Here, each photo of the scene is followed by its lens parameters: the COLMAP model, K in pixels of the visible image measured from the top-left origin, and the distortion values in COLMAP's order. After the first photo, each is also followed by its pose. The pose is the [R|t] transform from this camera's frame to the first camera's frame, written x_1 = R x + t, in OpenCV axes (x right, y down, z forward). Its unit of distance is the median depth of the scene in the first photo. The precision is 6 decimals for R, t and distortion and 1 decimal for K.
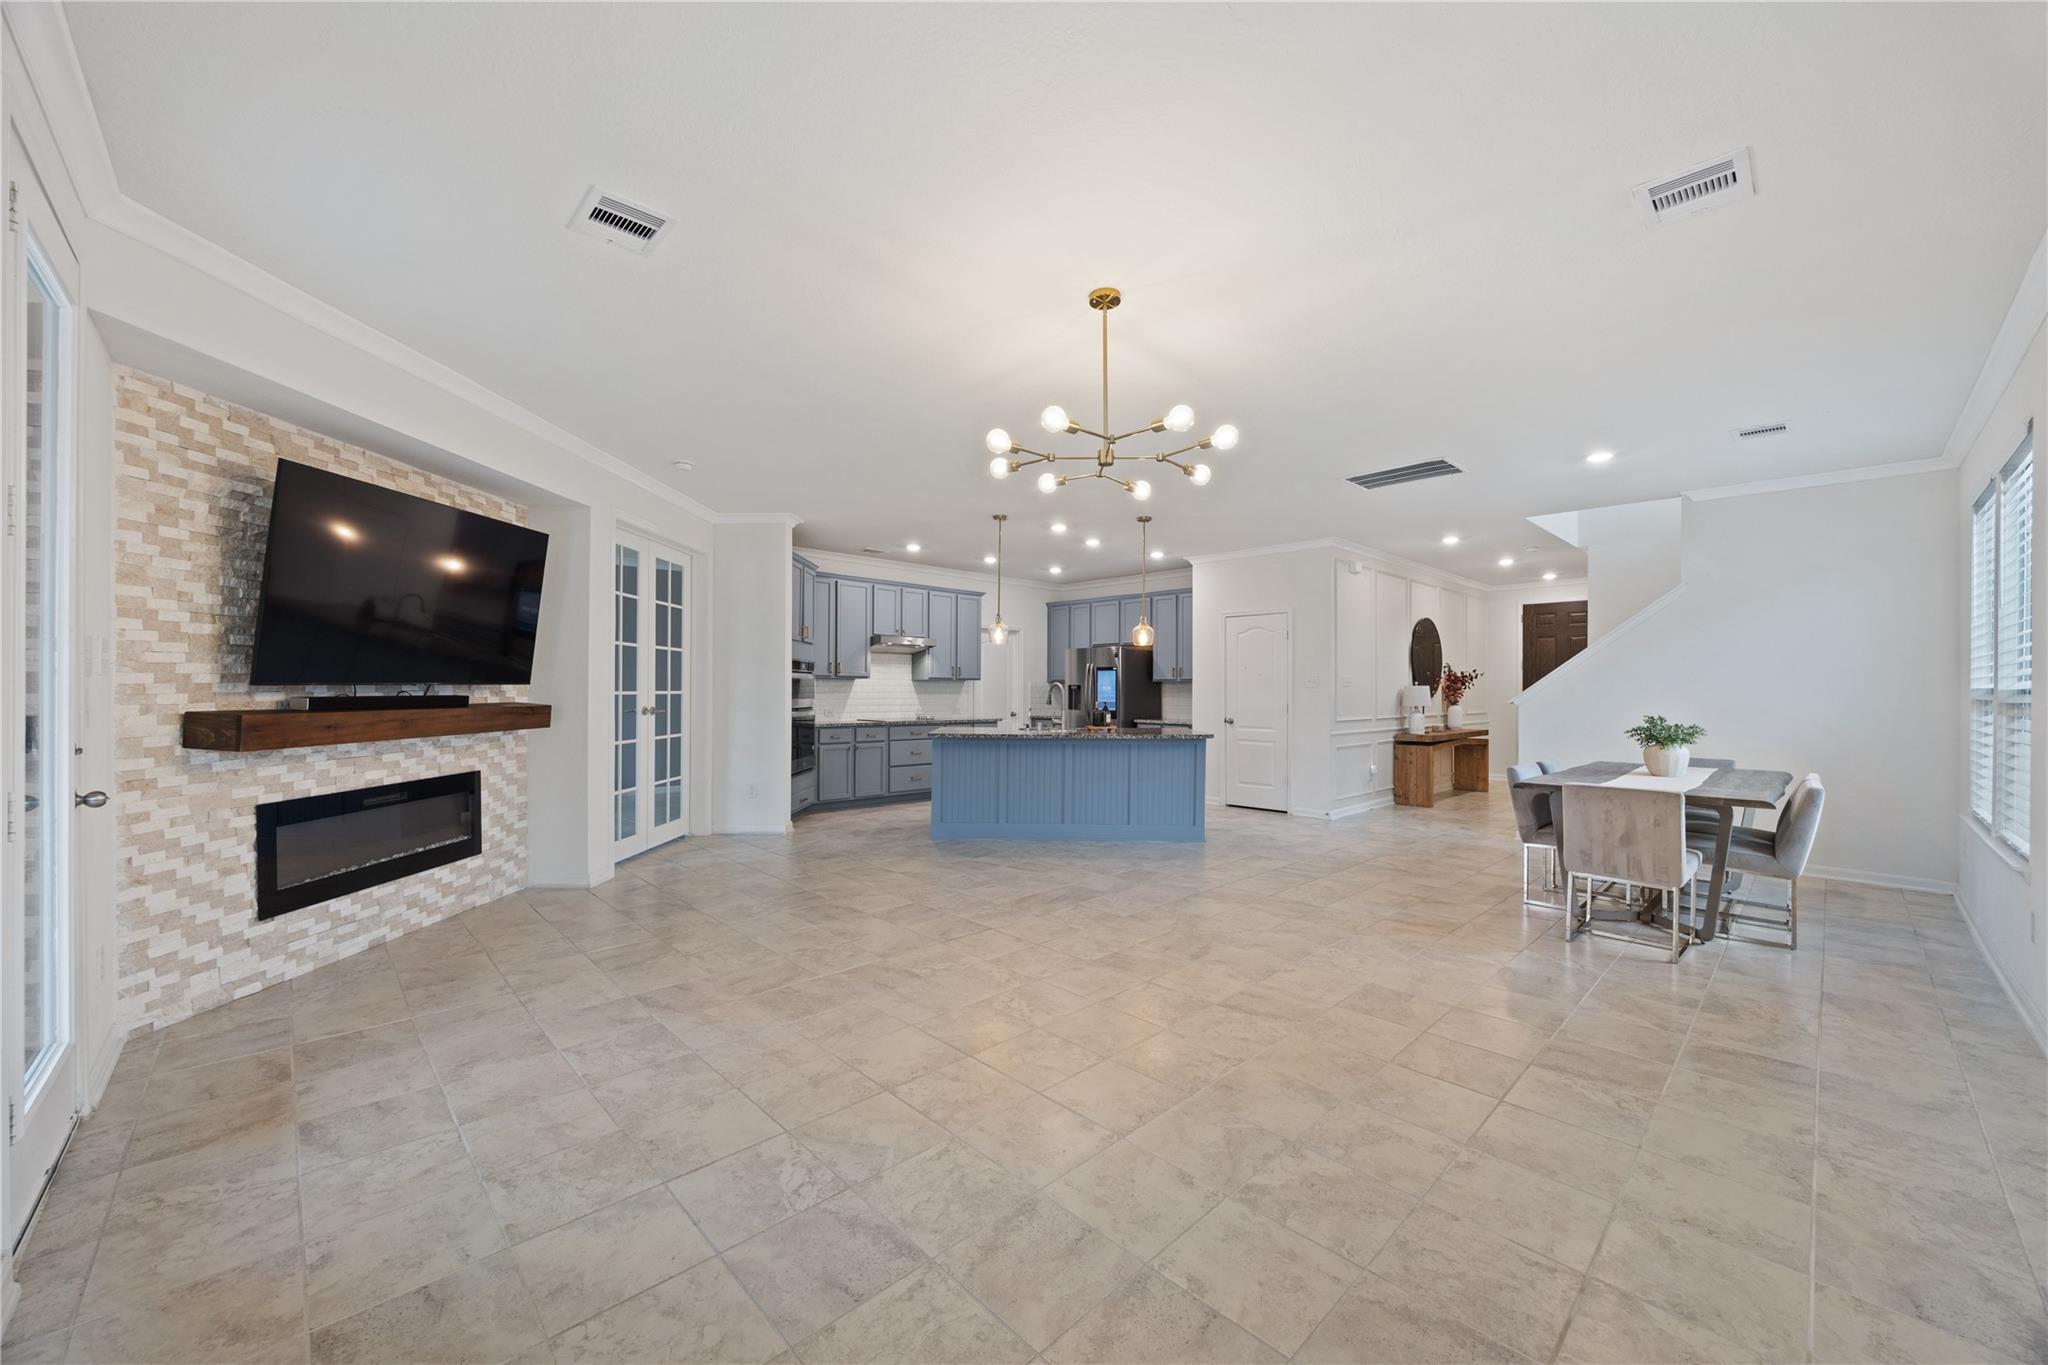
lens RADIAL K [[780.5, 0, 1024.0], [0, 780.5, 682.5], [0, 0, 1]] dist [0.001768, 0.000110]
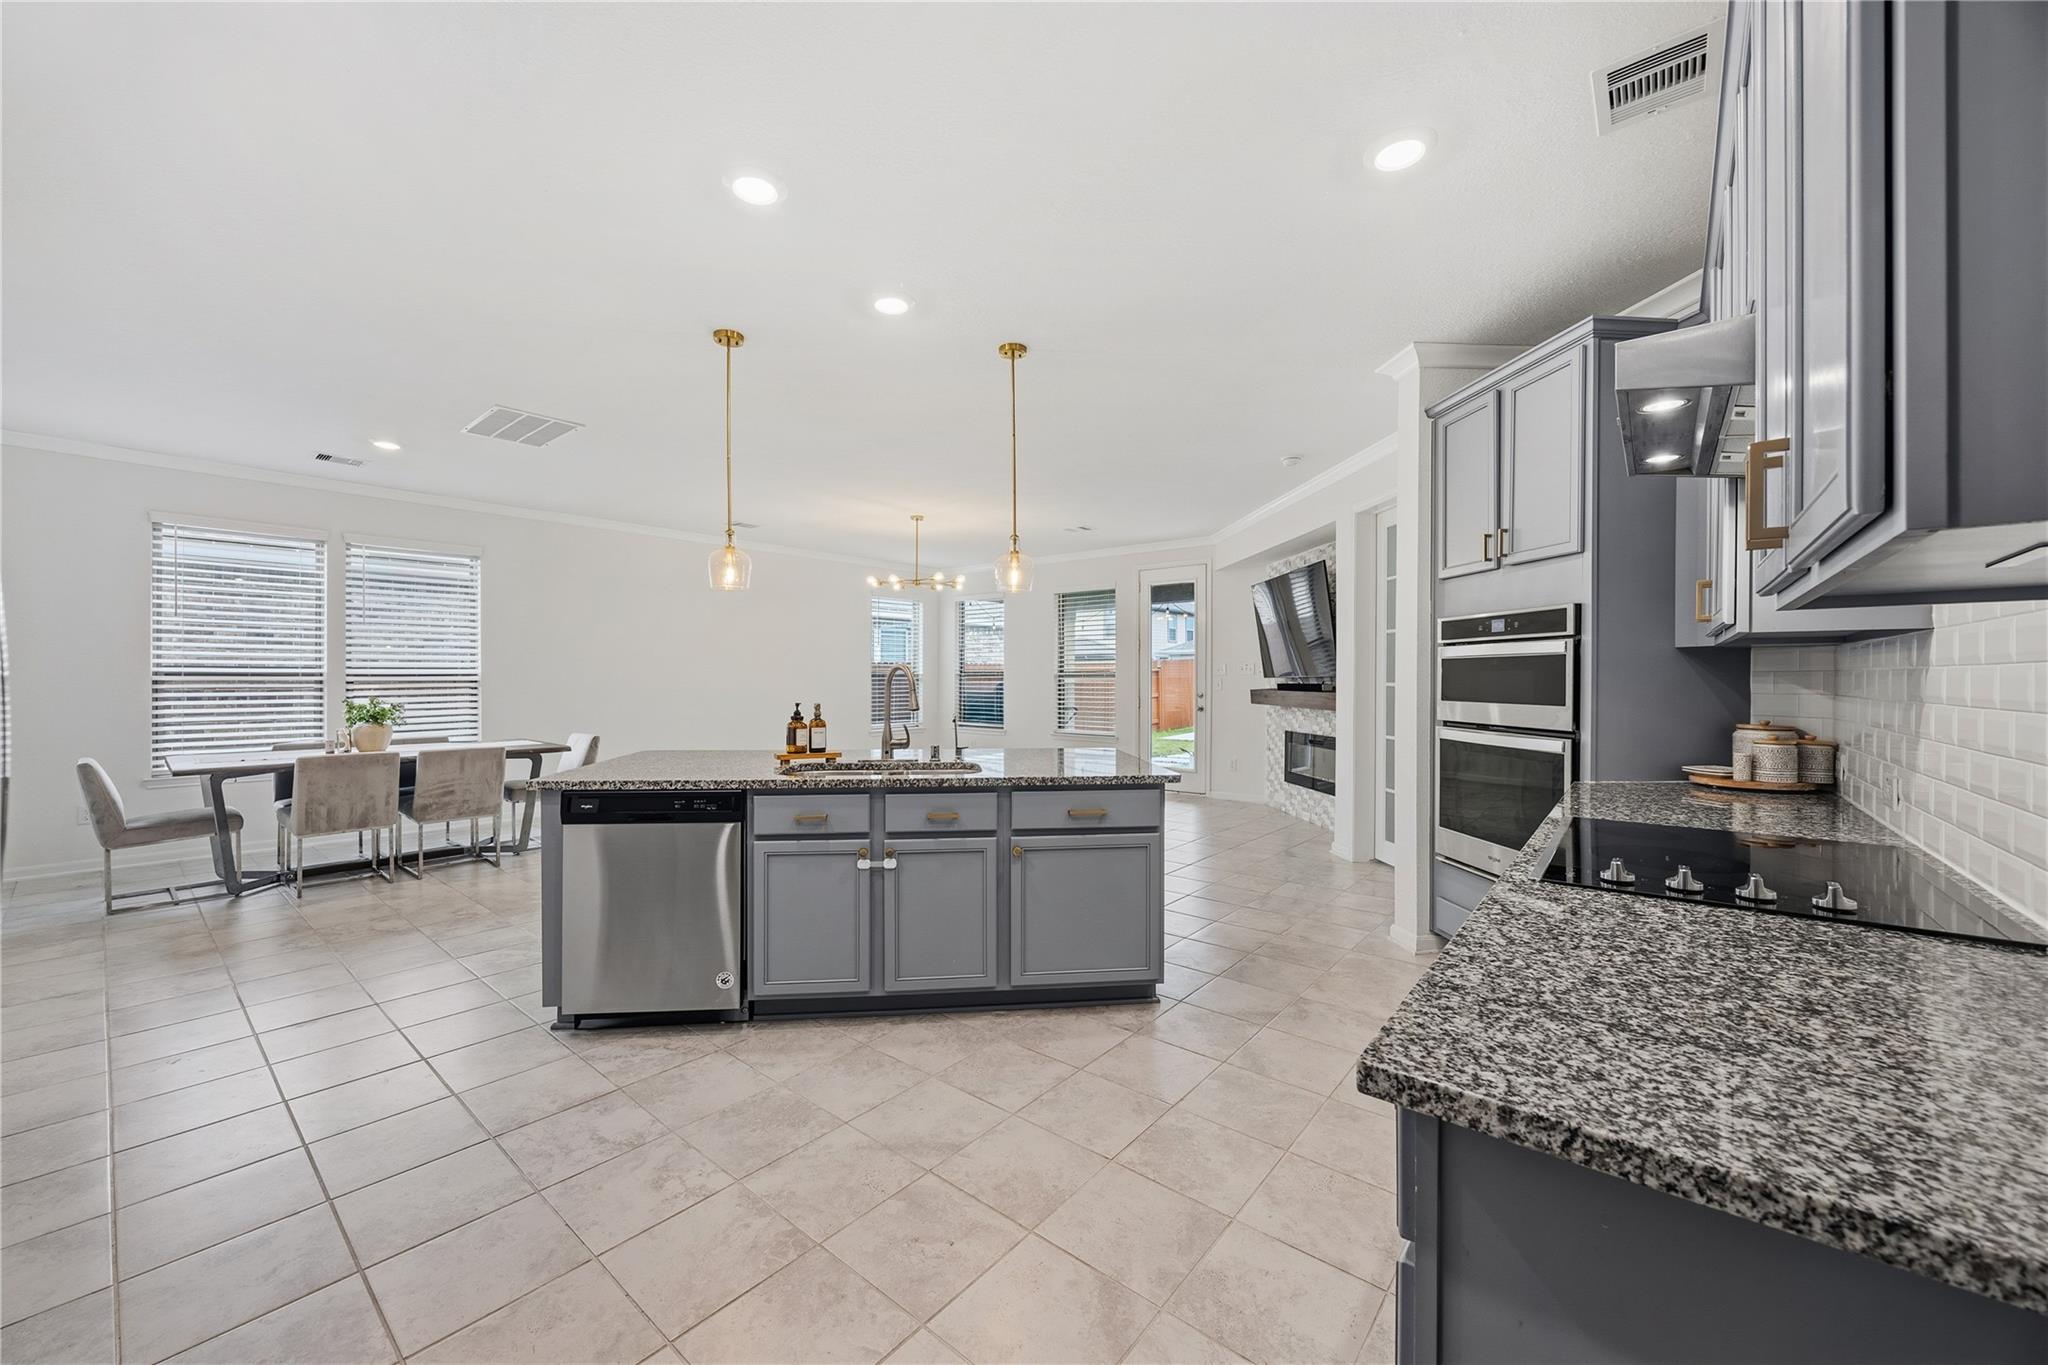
lens RADIAL K [[780.5, 0, 1024.0], [0, 780.5, 682.5], [0, 0, 1]] dist [0.001768, 0.000110]
pose [[-0.993740, -0.005434, -0.111587, 0.013684], [-0.004925, 0.999976, -0.004839, 0.009916], [0.111610, -0.004259, -0.993743, 1.126815]]
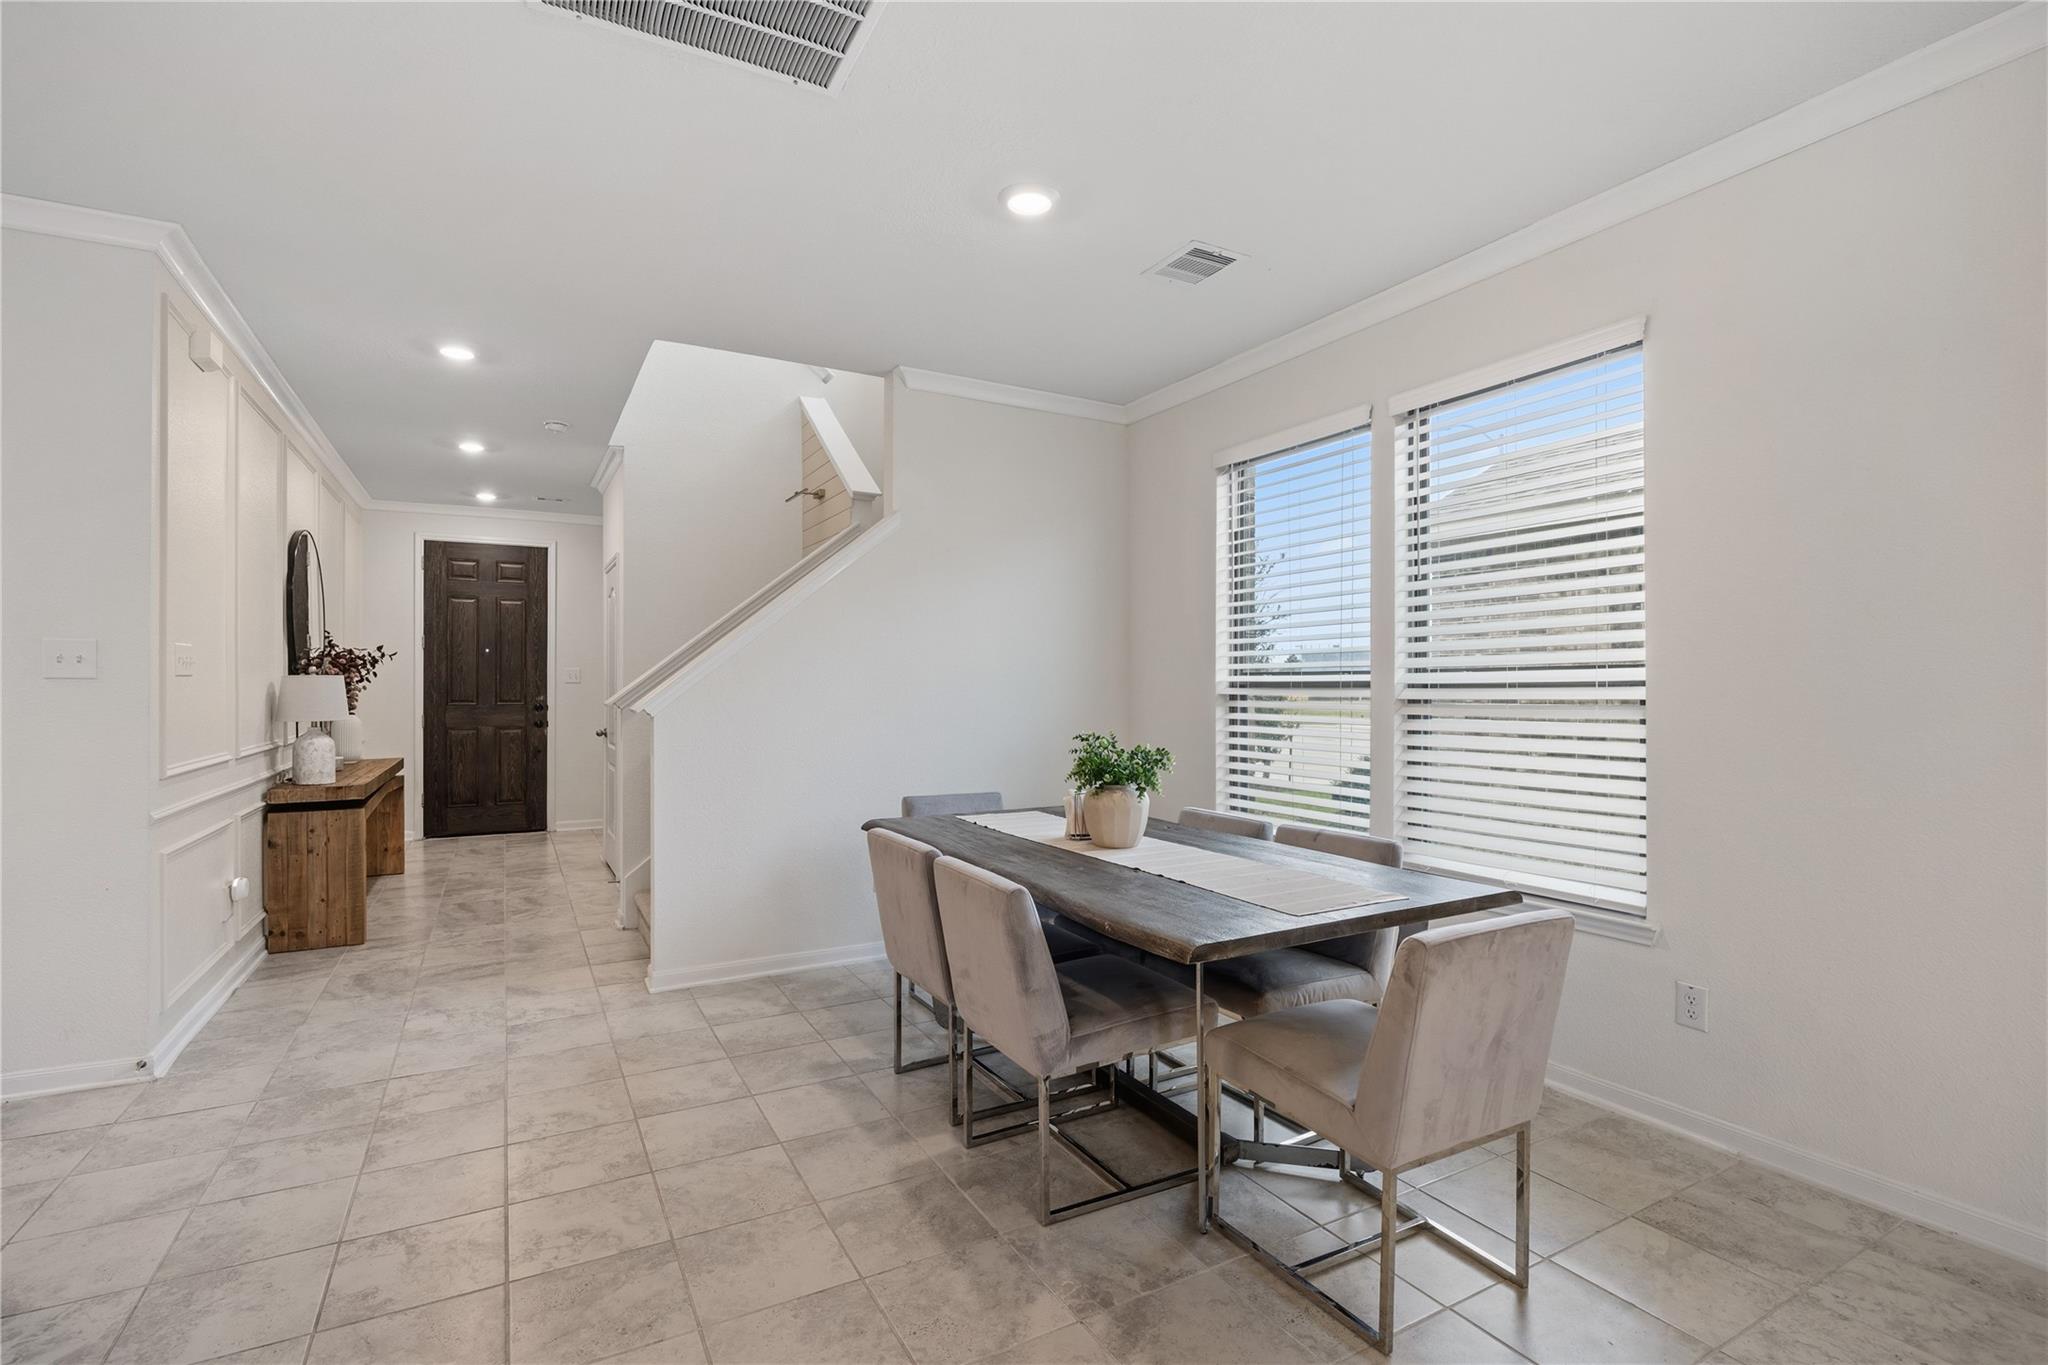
lens RADIAL K [[928.5, 0, 1014.3], [0, 928.5, 681.6], [0, 0, 1]] dist [-0.014354, -0.000176]
pose [[0.262442, 0.000931, 0.964947, 0.097346], [-0.007785, 0.999969, 0.001153, 0.003745], [-0.964916, -0.007815, 0.262441, 0.465010]]
